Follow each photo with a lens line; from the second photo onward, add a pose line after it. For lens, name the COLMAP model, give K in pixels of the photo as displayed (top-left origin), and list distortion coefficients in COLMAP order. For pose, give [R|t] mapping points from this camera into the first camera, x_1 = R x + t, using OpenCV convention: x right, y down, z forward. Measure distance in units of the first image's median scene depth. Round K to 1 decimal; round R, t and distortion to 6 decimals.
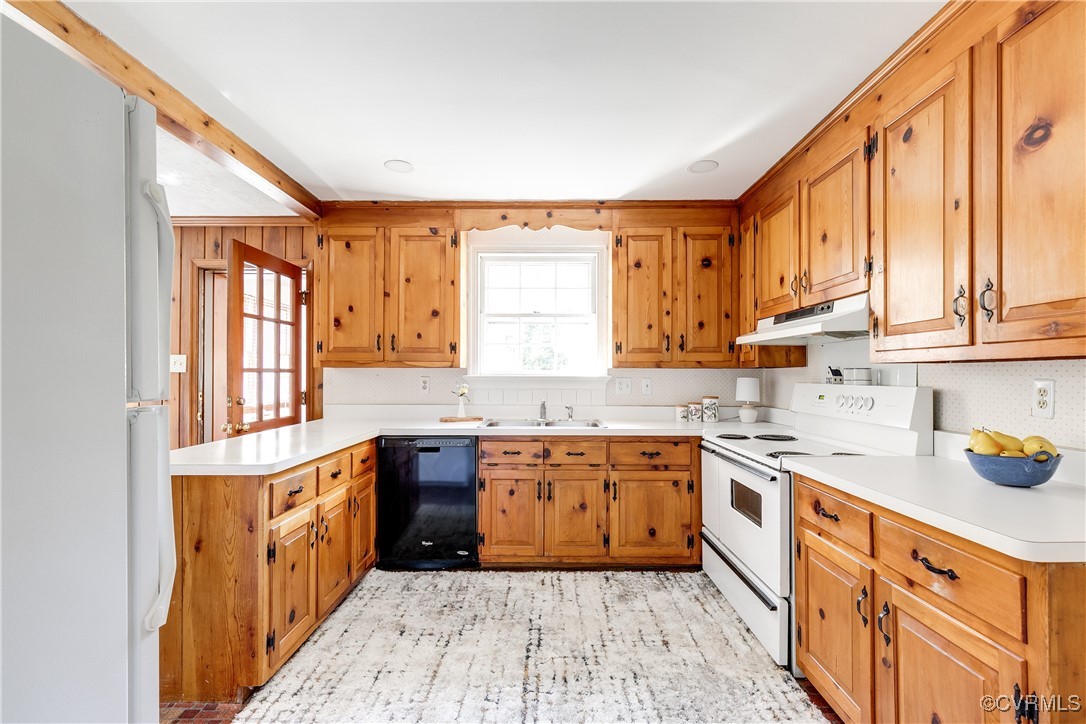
lens RADIAL K [[493.1, 0, 547.0], [0, 493.1, 369.2], [0, 0, 1]] dist [0.000468, -0.000215]
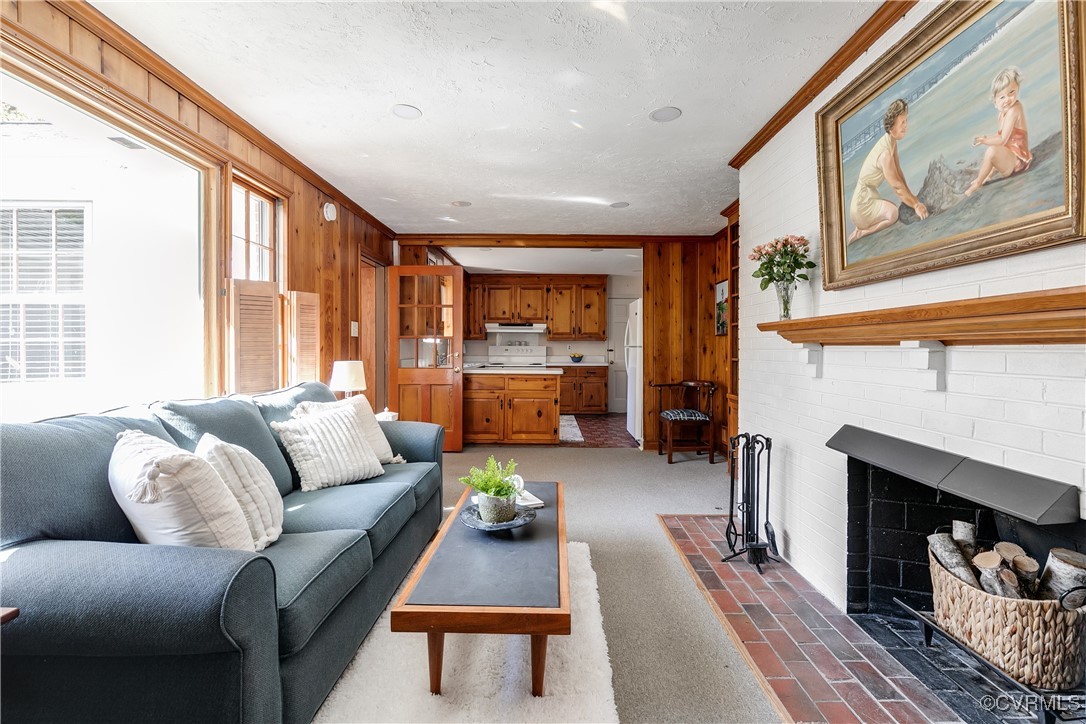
lens RADIAL K [[500.4, 0, 543.6], [0, 500.4, 358.9], [0, 0, 1]] dist [-0.001013, 0.000144]
pose [[0.009291, -0.023089, 0.999690, -2.327549], [-0.013738, 0.999636, 0.023216, 0.029892], [-0.999862, -0.013950, 0.008970, 0.630043]]
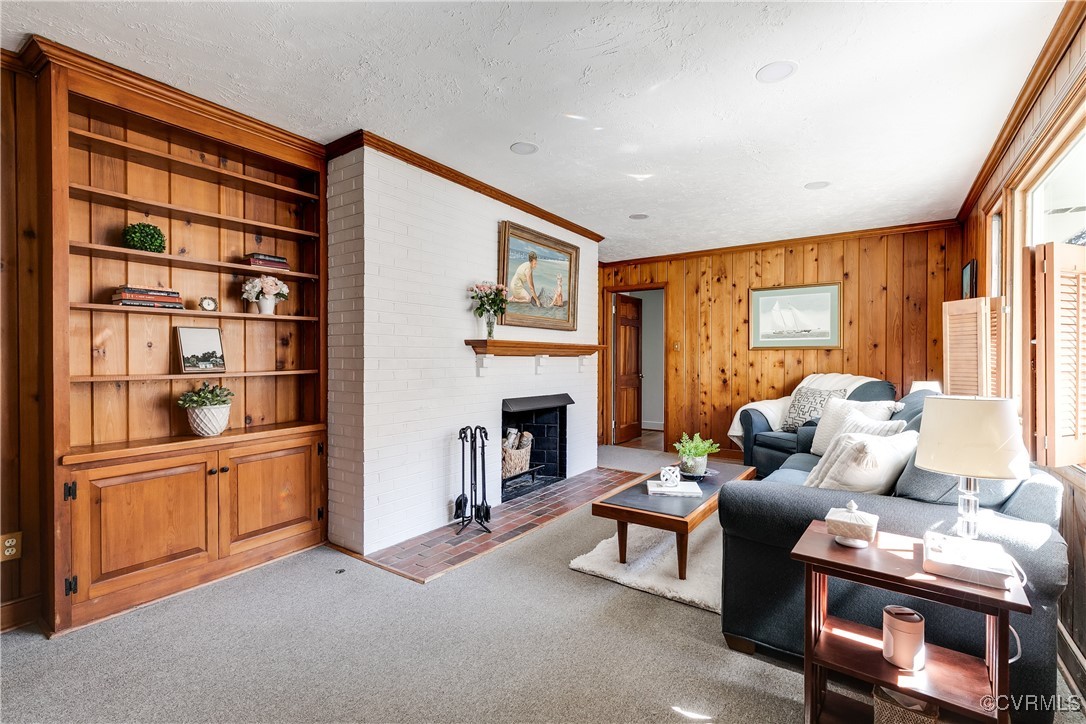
lens RADIAL K [[492.7, 0, 545.9], [0, 492.7, 358.9], [0, 0, 1]] dist [0.000263, -0.000428]
pose [[-0.566038, -0.001403, -0.824378, -0.700698], [0.004717, 0.999977, -0.004941, 0.035834], [0.824366, -0.006685, -0.566018, 1.005154]]
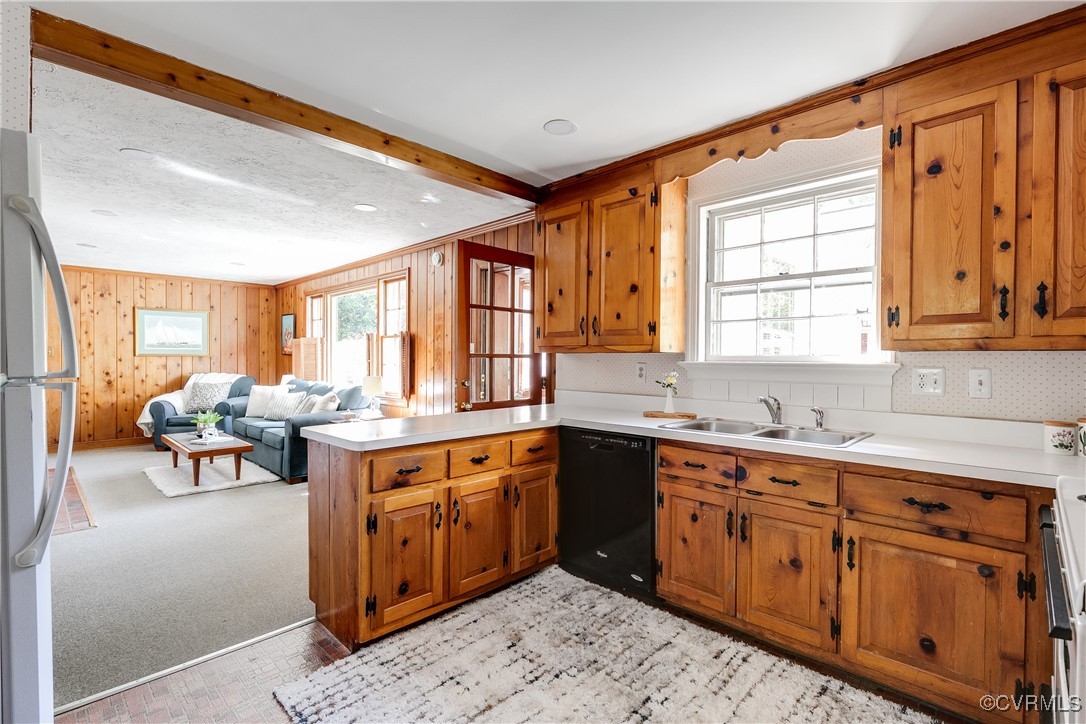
lens RADIAL K [[498.8, 0, 543.4], [0, 498.8, 363.8], [0, 0, 1]] dist [0.000285, -0.000505]
pose [[0.720194, 0.008697, -0.693718, 0.272804], [0.001770, 0.999895, 0.014373, 0.004240], [0.693770, -0.011580, 0.720103, 0.282777]]
